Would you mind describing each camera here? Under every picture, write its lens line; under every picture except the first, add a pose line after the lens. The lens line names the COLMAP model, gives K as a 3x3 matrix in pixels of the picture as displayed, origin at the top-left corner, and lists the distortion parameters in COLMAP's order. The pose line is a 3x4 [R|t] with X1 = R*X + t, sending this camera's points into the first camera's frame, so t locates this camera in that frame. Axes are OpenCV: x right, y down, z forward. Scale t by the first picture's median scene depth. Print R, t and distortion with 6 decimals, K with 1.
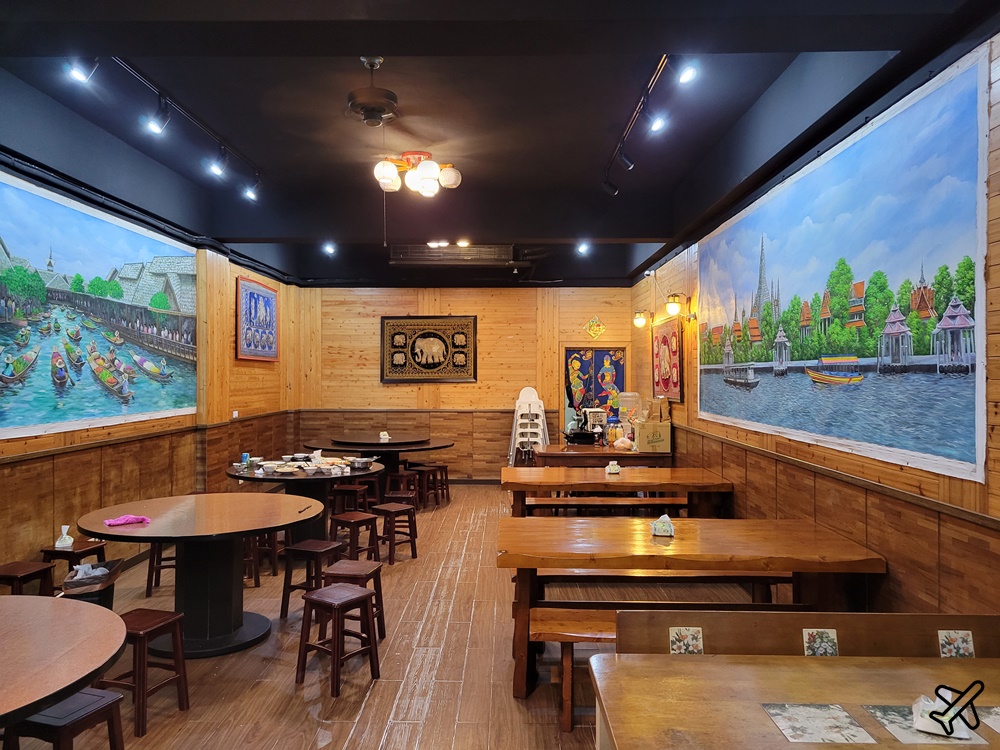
lens RADIAL K [[762.1, 0, 499.0], [0, 762.1, 374.3], [0, 0, 1]] dist [0.006028, -0.010670]
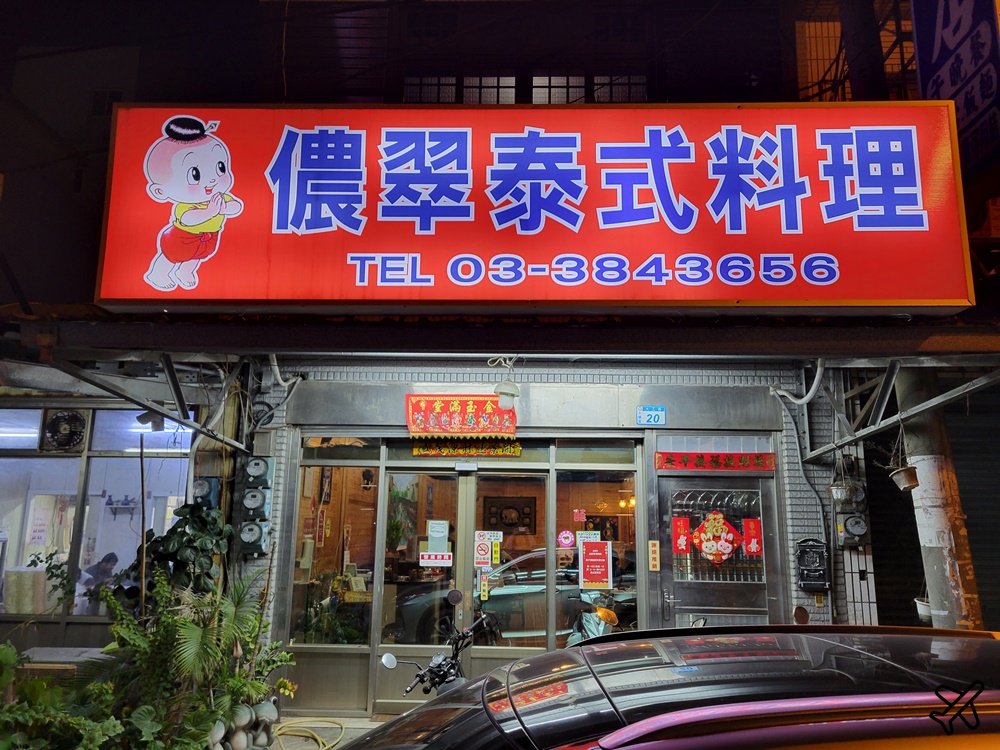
lens RADIAL K [[762.1, 0, 501.4], [0, 762.1, 376.1], [0, 0, 1]] dist [0.006028, -0.010670]
pose [[0.999434, 0.008633, -0.032519, -0.055951], [-0.014853, 0.980449, -0.196213, -0.001750], [0.030189, 0.196584, 0.980022, -0.848711]]
